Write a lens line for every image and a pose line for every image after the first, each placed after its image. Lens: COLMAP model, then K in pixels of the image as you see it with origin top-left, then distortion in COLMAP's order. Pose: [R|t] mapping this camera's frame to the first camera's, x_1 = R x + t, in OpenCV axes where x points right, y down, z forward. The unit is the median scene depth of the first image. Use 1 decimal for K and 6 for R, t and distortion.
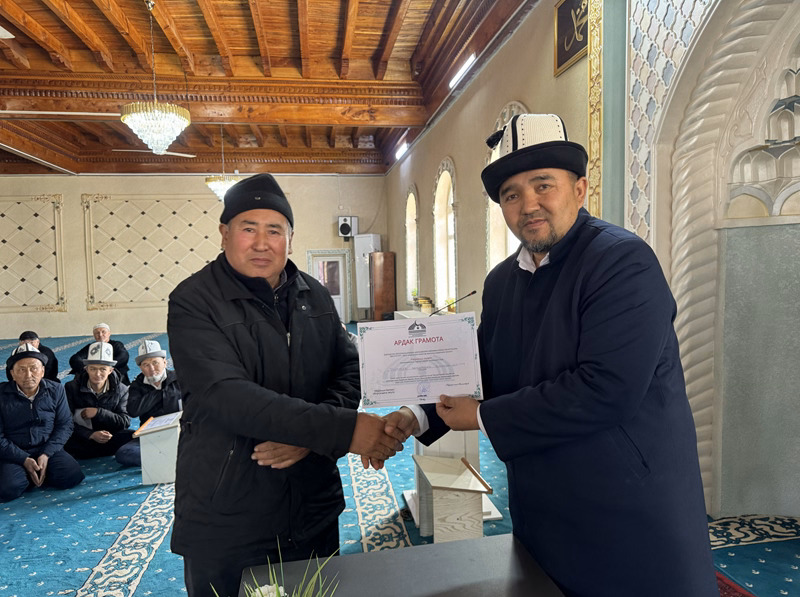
lens RADIAL K [[558.7, 0, 400.6], [0, 558.7, 299.4], [0, 0, 1]] dist [-0.011477, -0.000578]
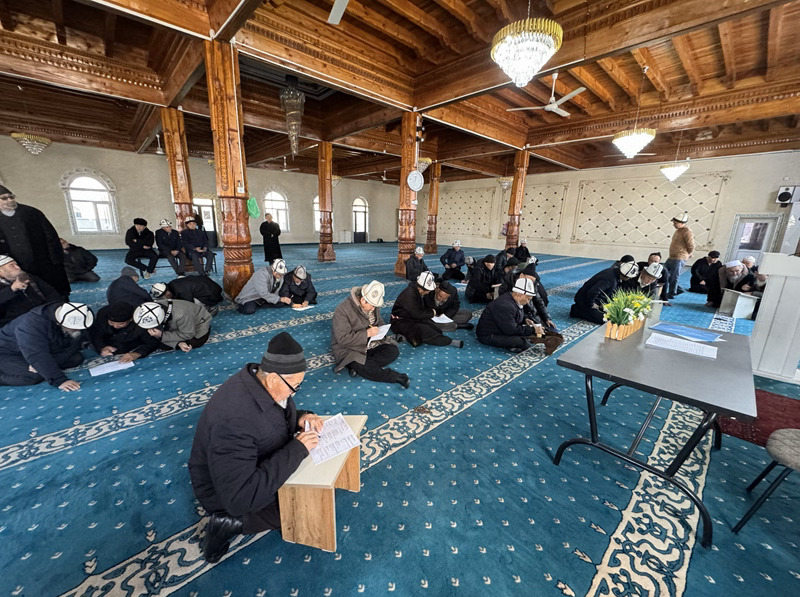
lens RADIAL K [[321.9, 0, 399.7], [0, 321.9, 298.6], [0, 0, 1]] dist [0.001315, 0.000272]
pose [[0.549433, 0.231685, -0.802774, 0.088955], [-0.087907, 0.971483, 0.220210, 0.019000], [0.830900, -0.050421, 0.554132, -0.201736]]
